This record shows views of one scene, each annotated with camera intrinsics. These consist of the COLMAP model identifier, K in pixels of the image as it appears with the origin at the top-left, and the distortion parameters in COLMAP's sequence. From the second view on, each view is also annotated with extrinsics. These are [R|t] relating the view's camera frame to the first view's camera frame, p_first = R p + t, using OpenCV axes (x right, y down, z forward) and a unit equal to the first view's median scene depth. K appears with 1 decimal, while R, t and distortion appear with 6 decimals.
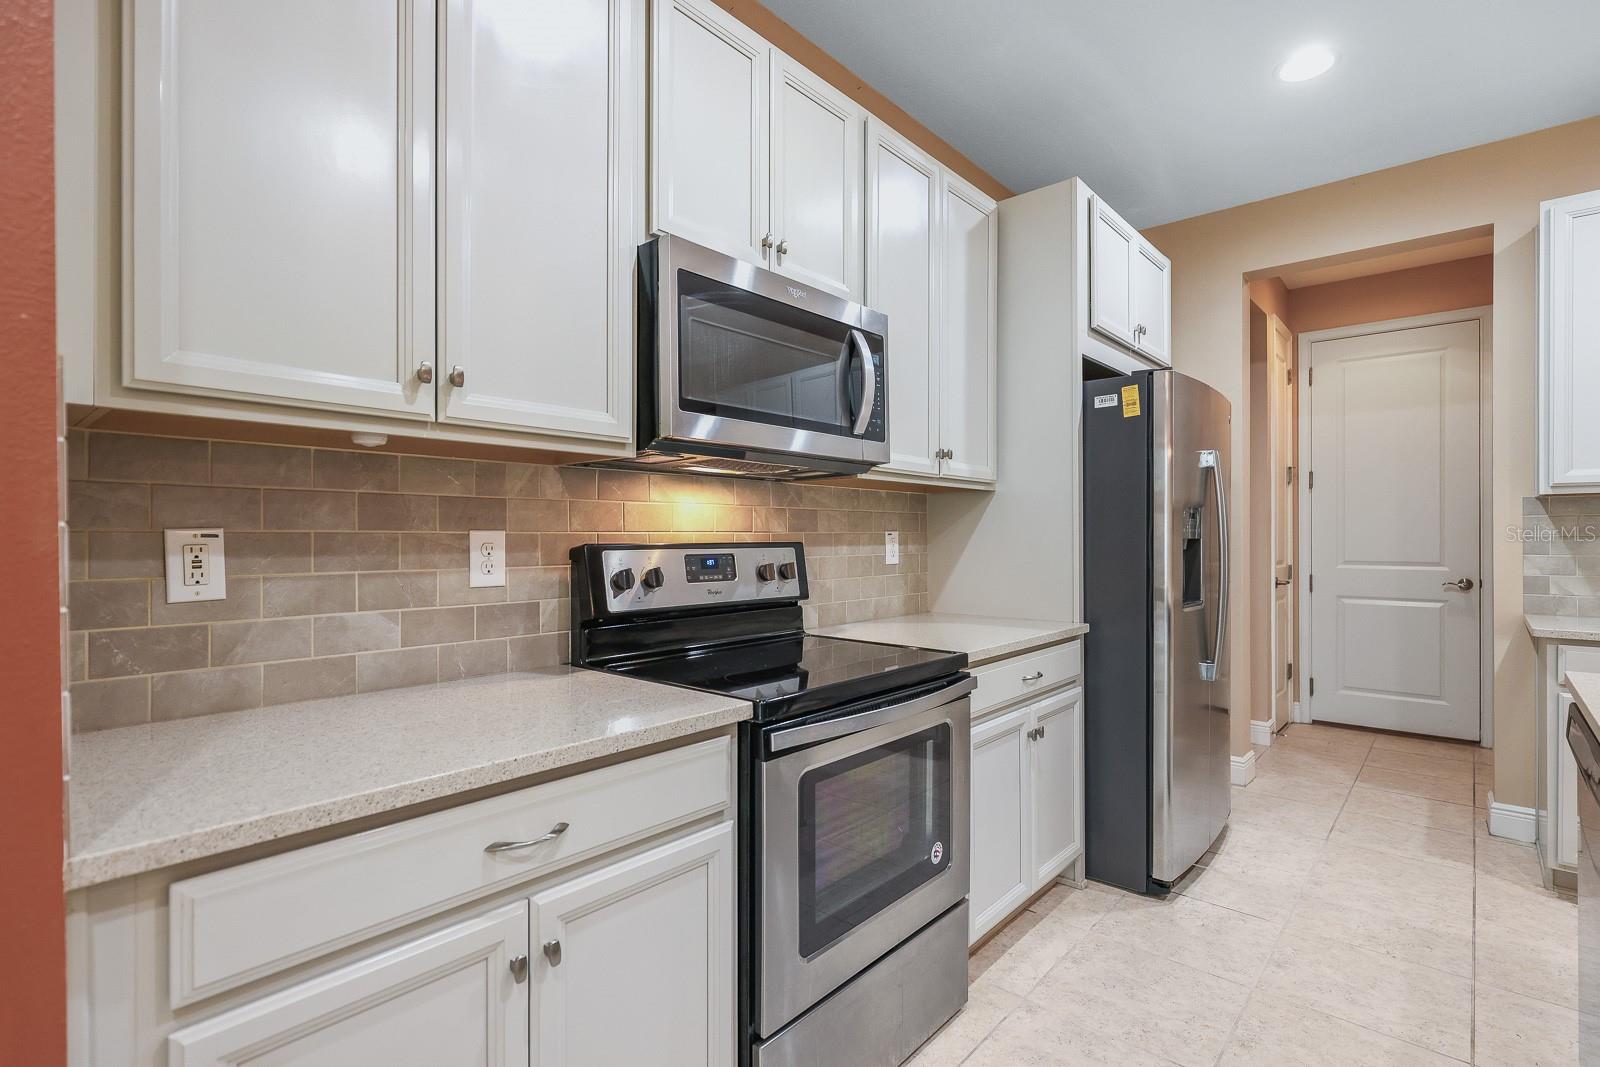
lens RADIAL K [[760.7, 0, 811.3], [0, 760.7, 537.2], [0, 0, 1]] dist [0.001103, 0.000837]
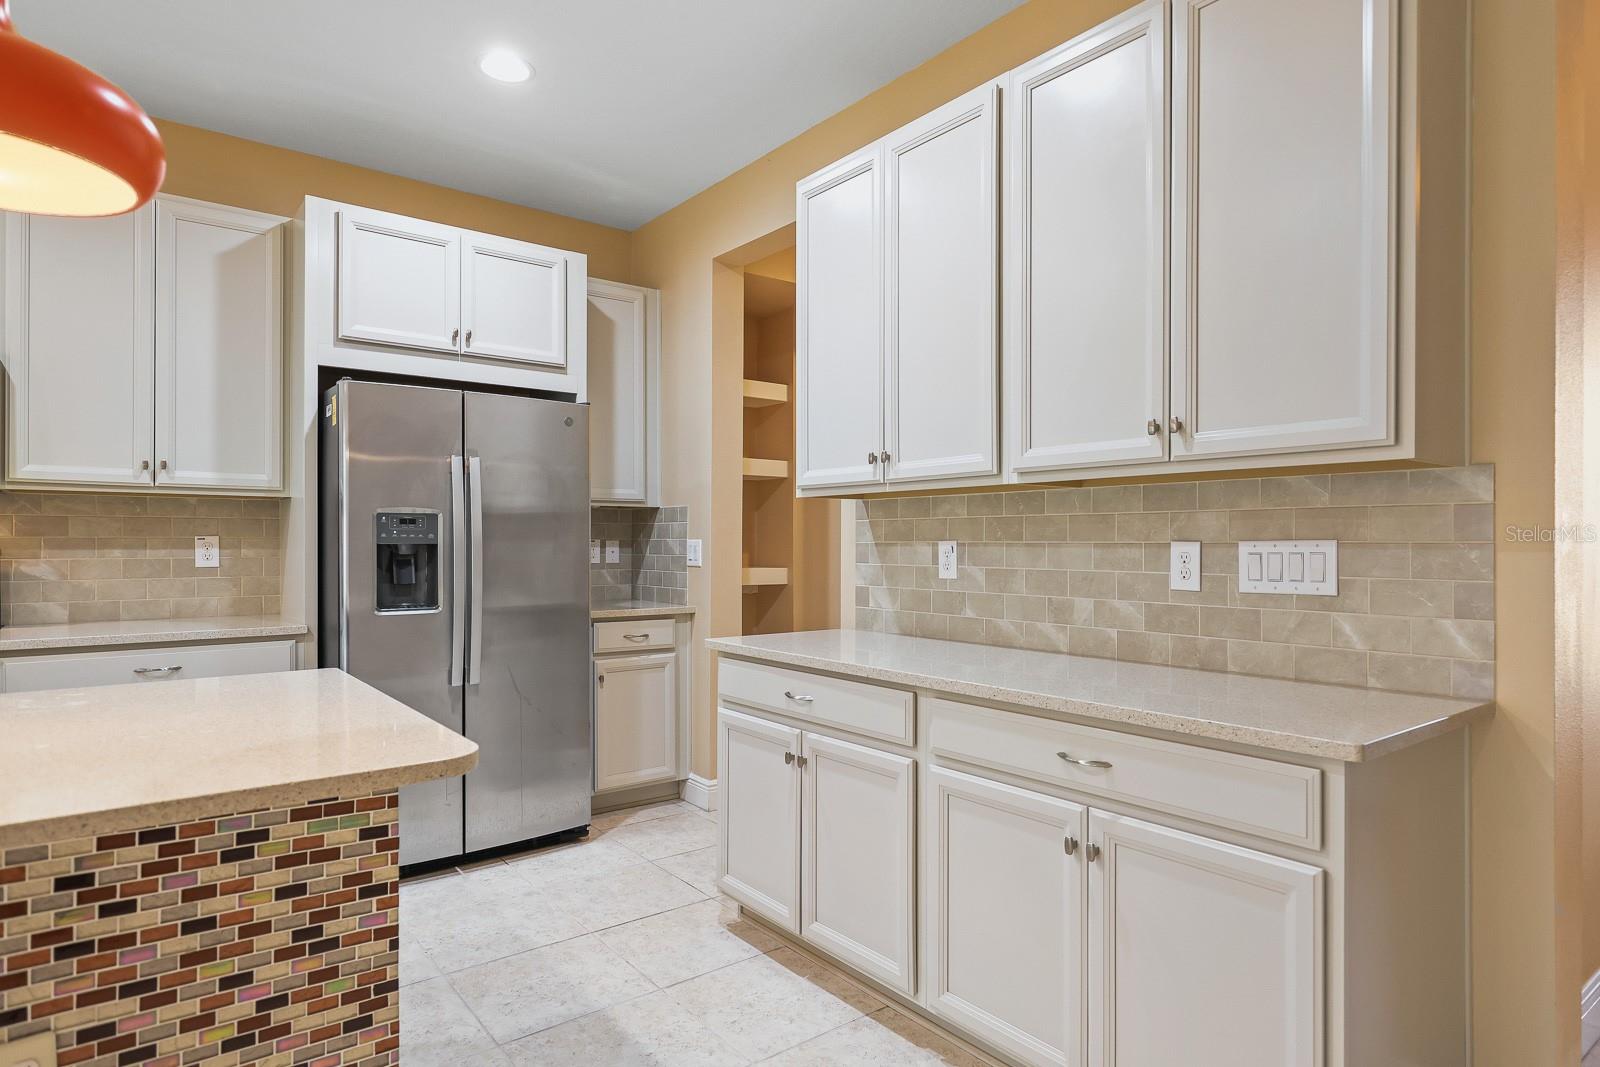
lens RADIAL K [[898.5, 0, 819.2], [0, 898.5, 545.9], [0, 0, 1]] dist [-0.006725, 0.000608]
pose [[0.982343, 0.003925, -0.187048, 1.307193], [-0.003596, 0.999991, 0.002101, 0.000329], [0.187054, -0.001392, 0.982349, -0.073805]]
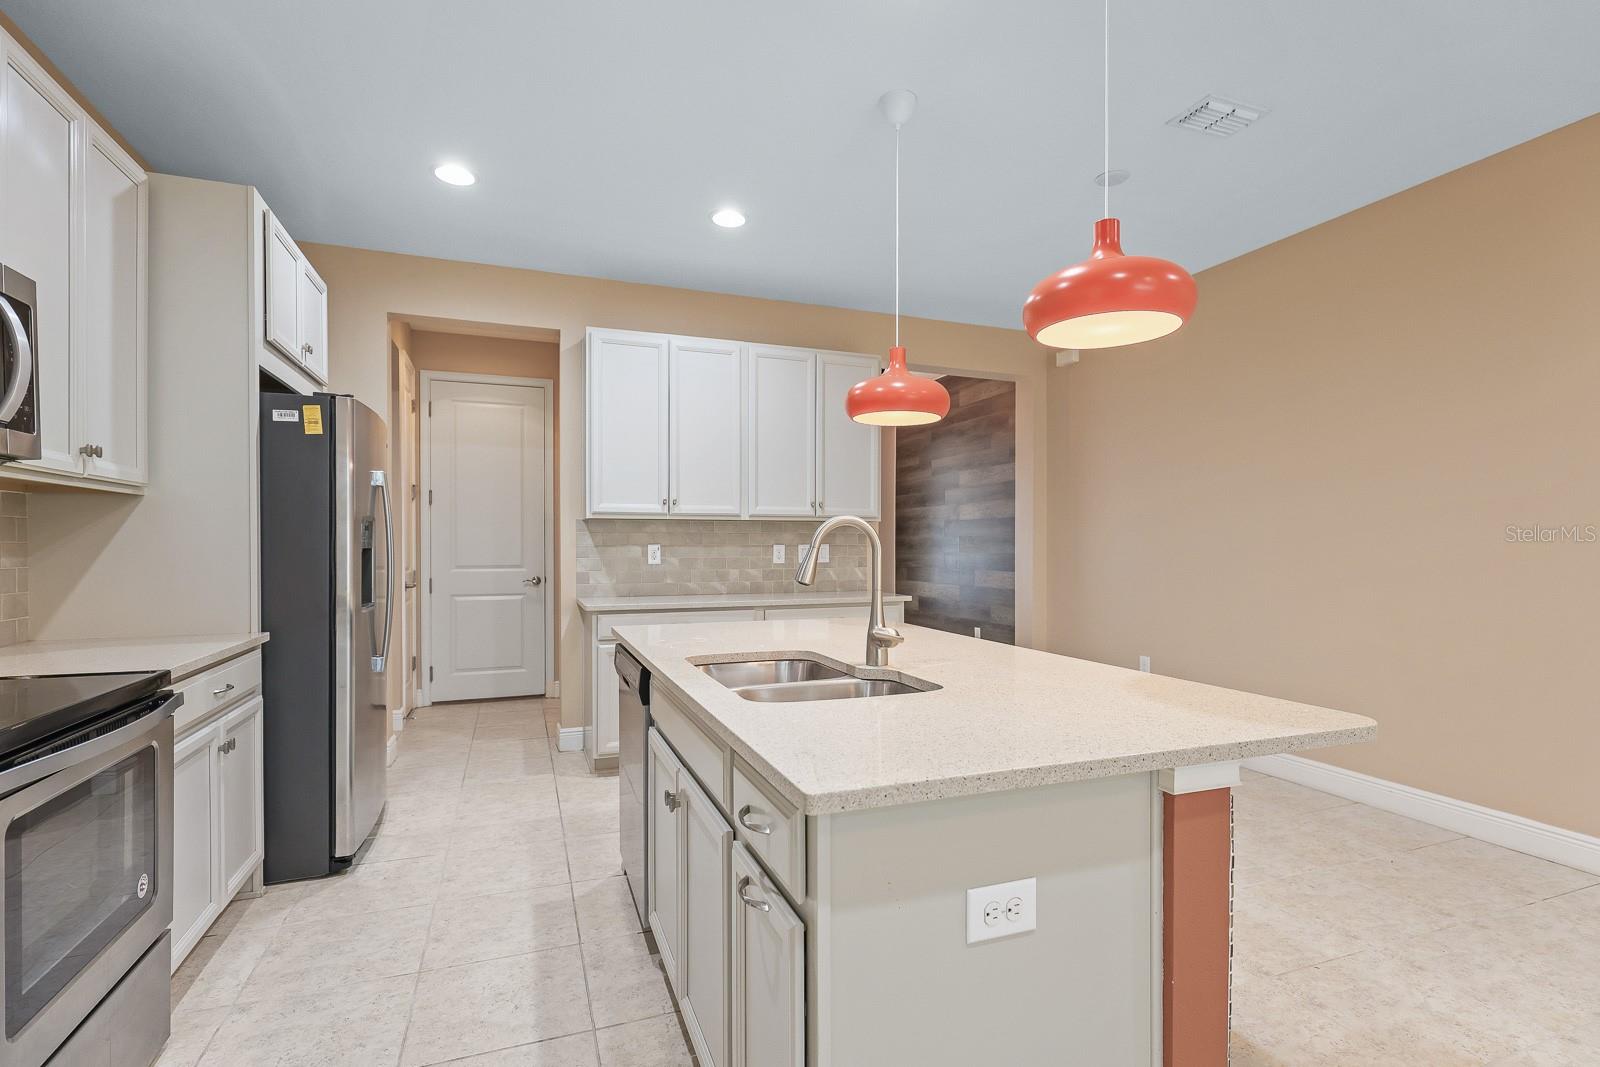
lens RADIAL K [[760.7, 0, 806.1], [0, 760.7, 546.4], [0, 0, 1]] dist [0.001103, 0.000837]
pose [[0.471140, -0.002146, 0.882056, -0.198083], [0.001012, 0.999998, 0.001893, -0.002406], [-0.882058, 0.000001, 0.471141, -0.114994]]
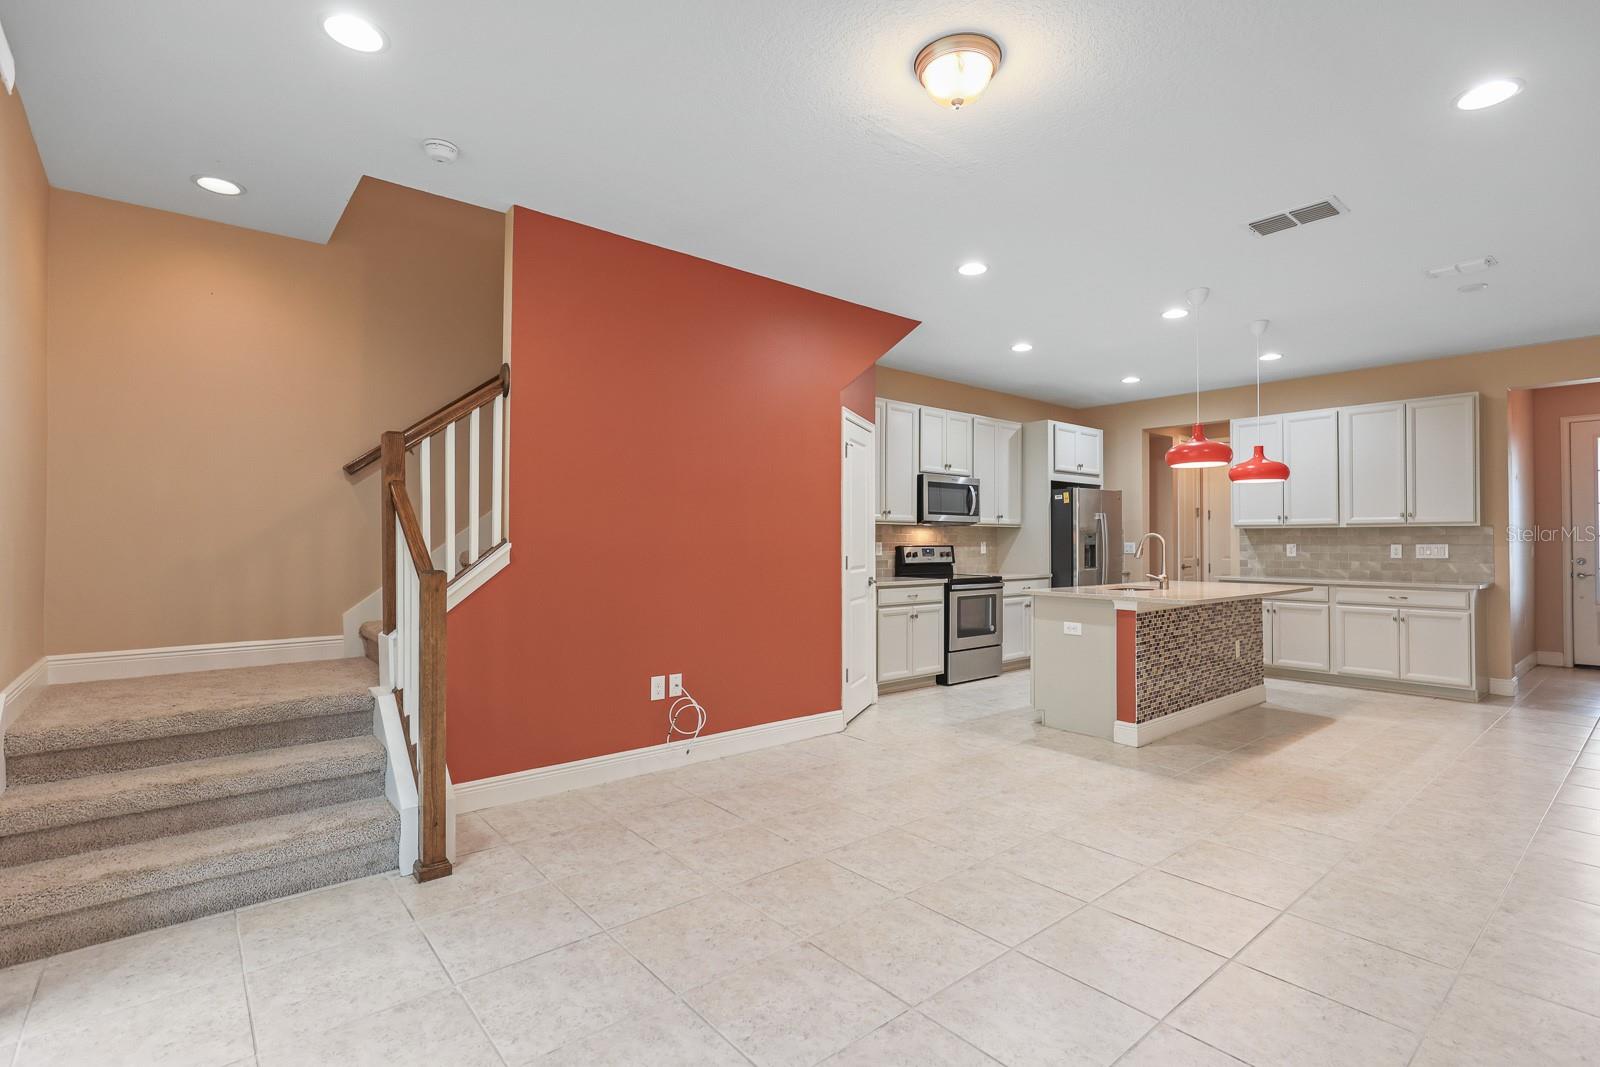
lens RADIAL K [[760.7, 0, 799.2], [0, 760.7, 547.7], [0, 0, 1]] dist [0.001103, 0.000837]
pose [[0.987810, 0.003998, -0.155612, -0.138600], [-0.002701, 0.999960, 0.008542, -0.008794], [0.155640, -0.008017, 0.987781, -2.061696]]
